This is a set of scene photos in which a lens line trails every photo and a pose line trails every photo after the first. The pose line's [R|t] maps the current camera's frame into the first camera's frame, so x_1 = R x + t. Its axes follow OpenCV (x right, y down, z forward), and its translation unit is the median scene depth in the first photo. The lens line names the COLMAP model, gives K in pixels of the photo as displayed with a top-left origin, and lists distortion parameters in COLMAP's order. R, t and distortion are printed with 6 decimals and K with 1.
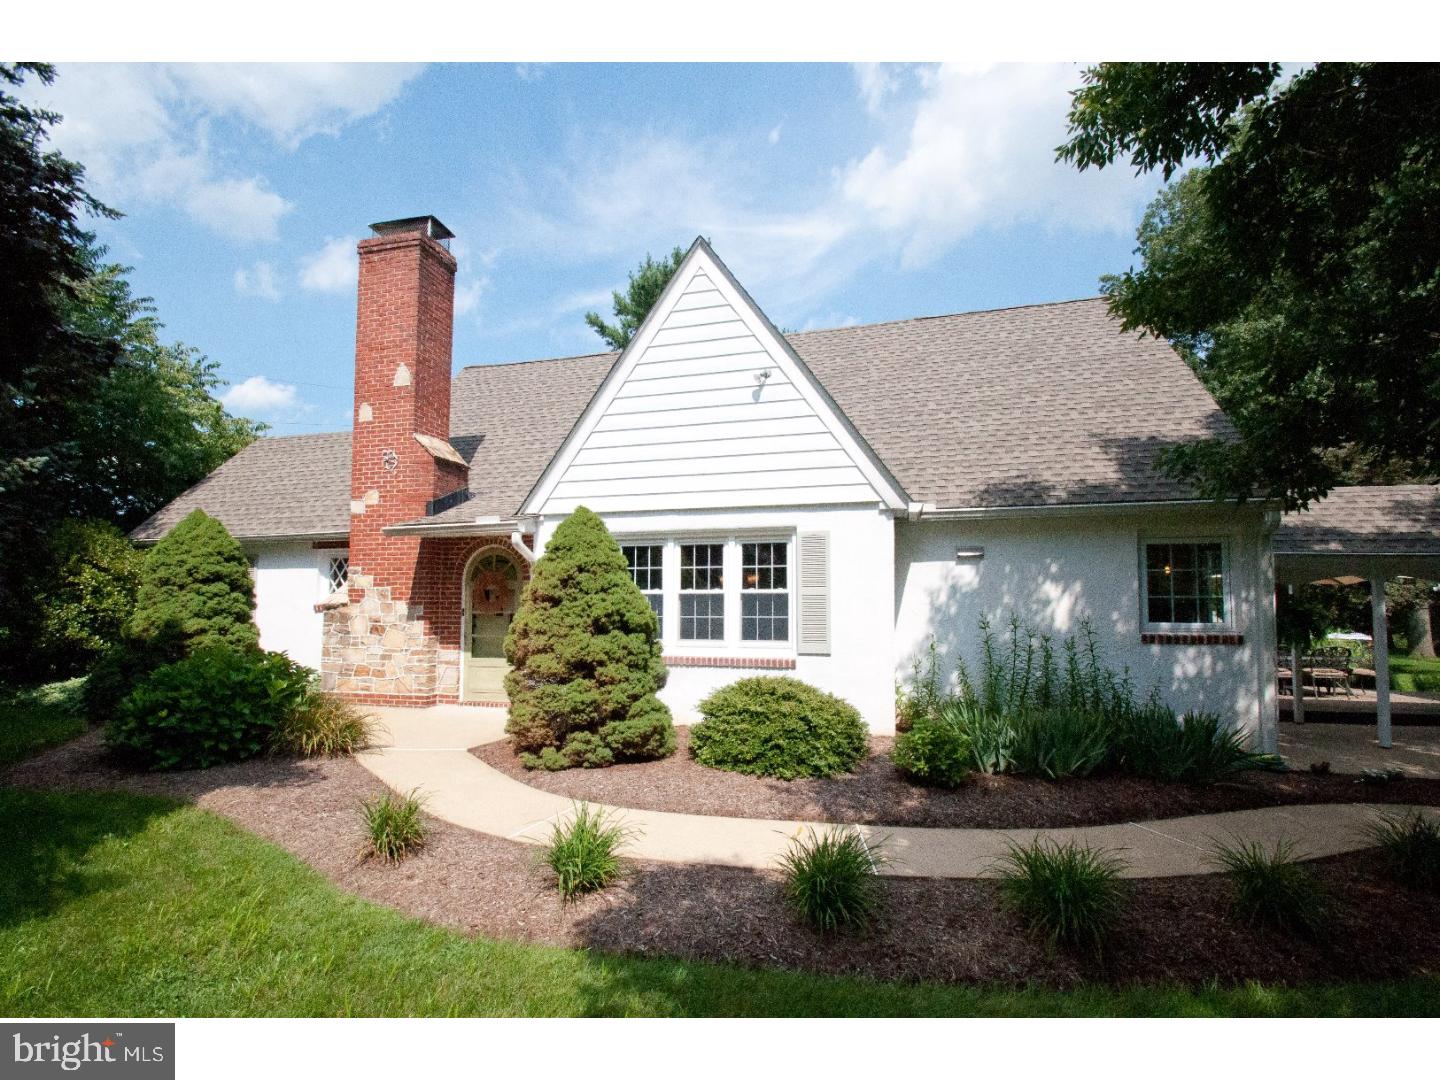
lens RADIAL K [[631.5, 0, 725.0], [0, 631.5, 579.5], [0, 0, 1]] dist [0.009021, -0.013147]
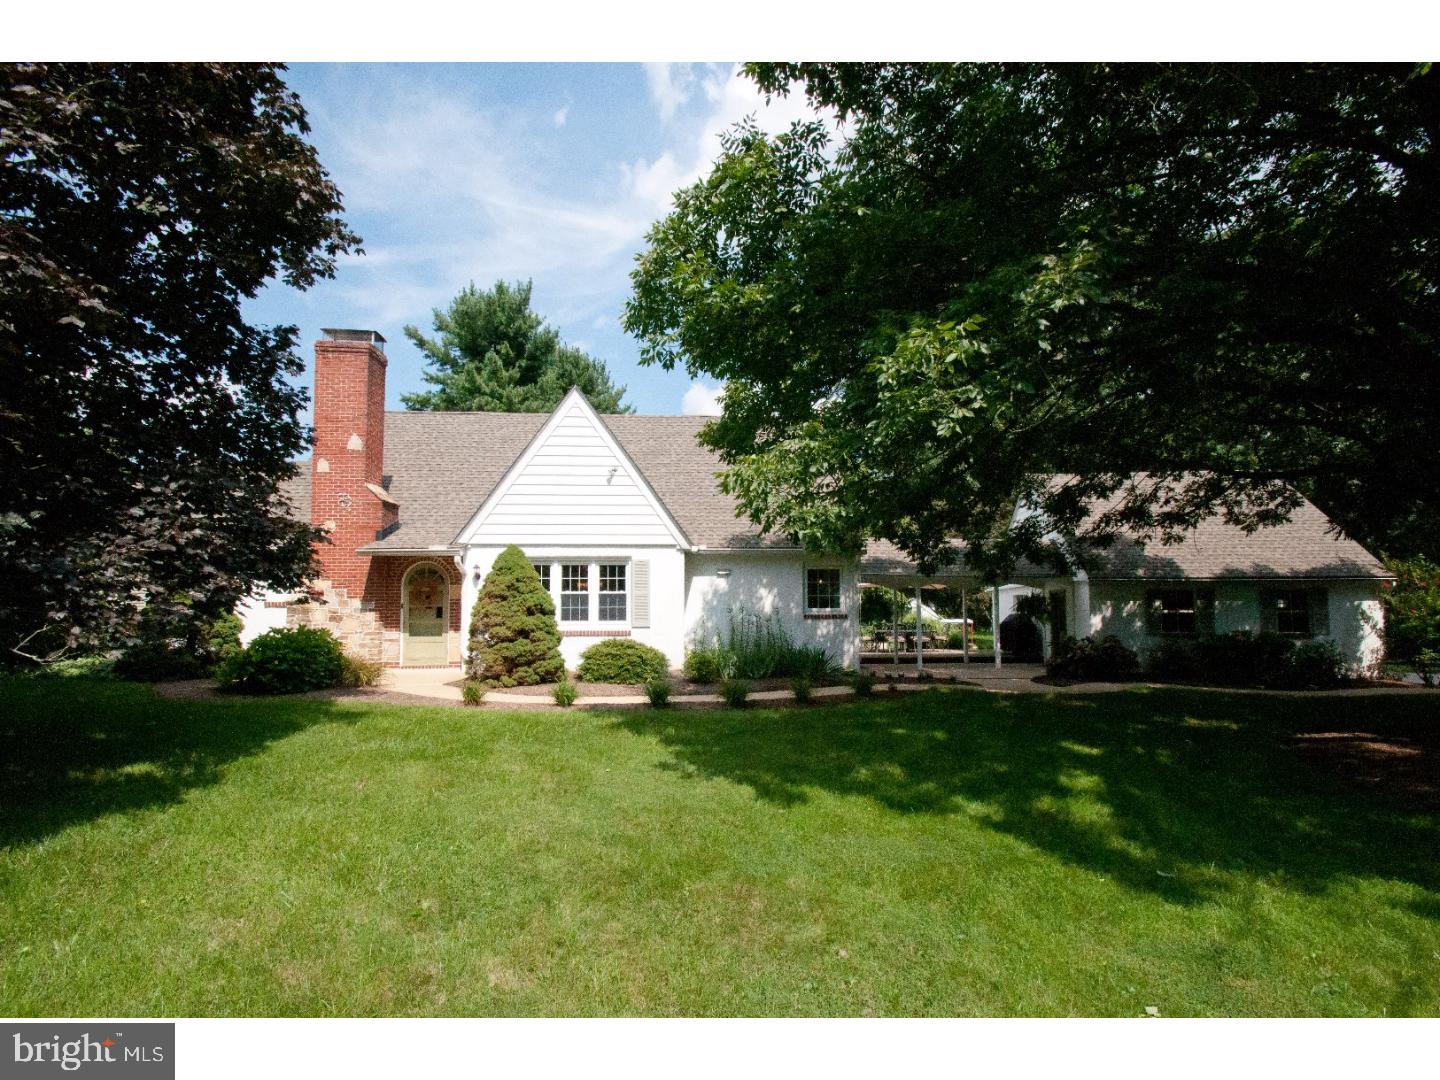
lens RADIAL K [[631.5, 0, 725.0], [0, 631.5, 579.5], [0, 0, 1]] dist [0.009021, -0.013147]
pose [[0.949443, 0.008188, 0.313833, -0.197383], [-0.008340, 0.999965, -0.000858, -0.019170], [-0.313829, -0.001803, 0.949478, -0.786555]]
